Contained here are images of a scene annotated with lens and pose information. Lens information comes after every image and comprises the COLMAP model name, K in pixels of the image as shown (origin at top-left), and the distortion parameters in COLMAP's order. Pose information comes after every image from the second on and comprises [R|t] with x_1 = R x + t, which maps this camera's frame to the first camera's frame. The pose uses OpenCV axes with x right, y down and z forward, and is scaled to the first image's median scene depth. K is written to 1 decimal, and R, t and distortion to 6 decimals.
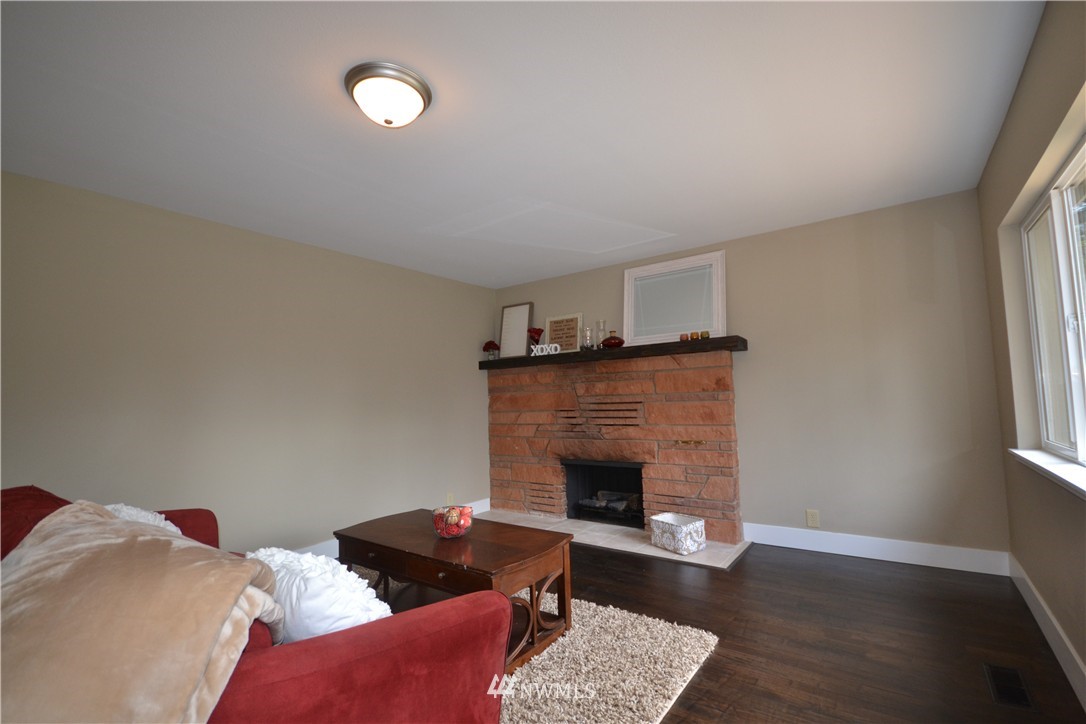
lens RADIAL K [[483.7, 0, 543.0], [0, 483.7, 362.0], [0, 0, 1]] dist [-0.002331, 0.000149]
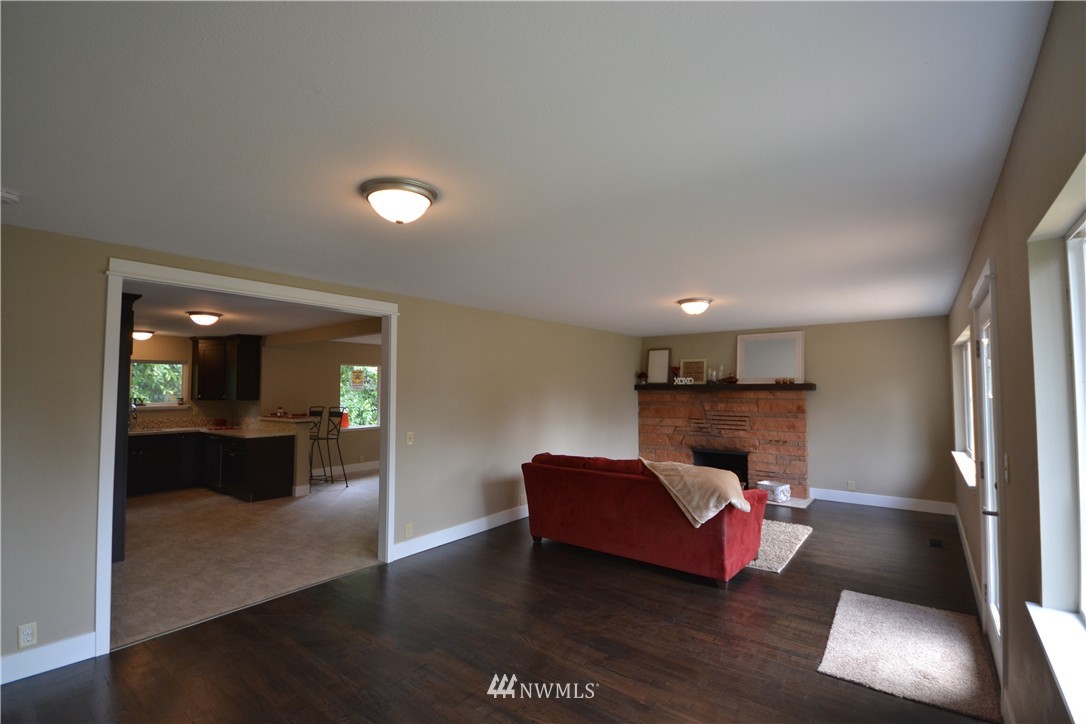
lens RADIAL K [[483.7, 0, 543.0], [0, 483.7, 362.0], [0, 0, 1]] dist [-0.002331, 0.000149]
pose [[0.998969, 0.027566, -0.036065, -0.441608], [-0.026689, 0.999341, 0.024587, -0.125348], [0.036719, -0.023599, 0.999047, -0.685557]]
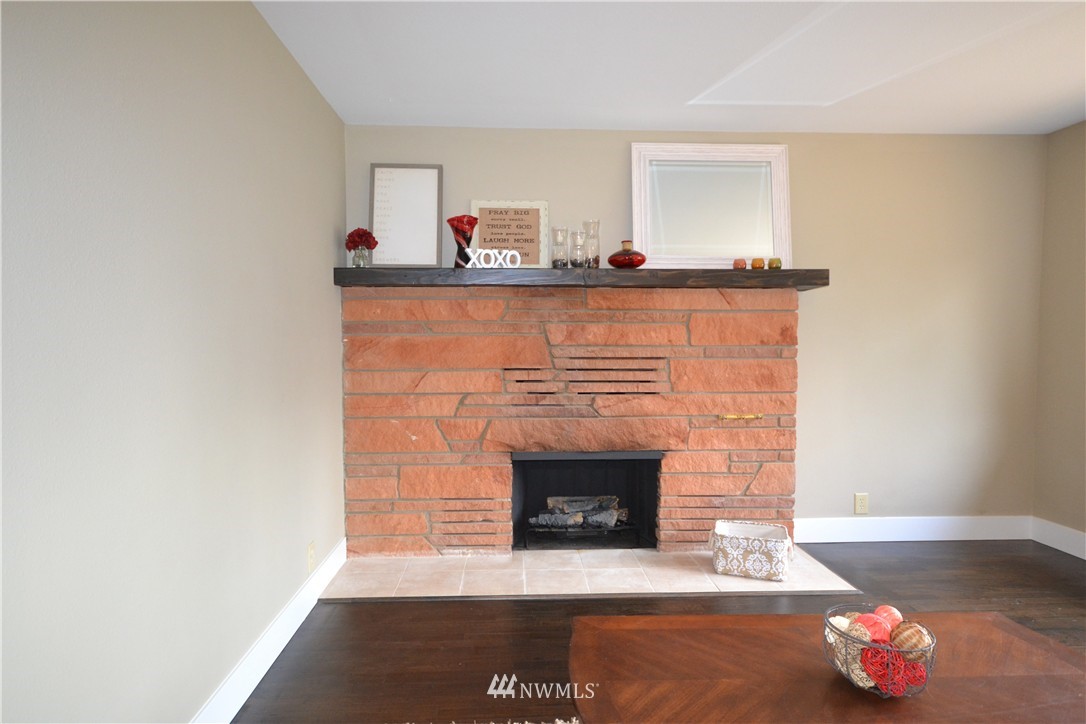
lens RADIAL K [[624.2, 0, 543.0], [0, 624.2, 362.0], [0, 0, 1]] dist [0.003112, 0.000550]
pose [[0.779822, 0.007460, 0.625957, -0.425767], [-0.072904, 0.994207, 0.078975, 0.033377], [-0.621741, -0.107221, 0.775849, 0.437084]]
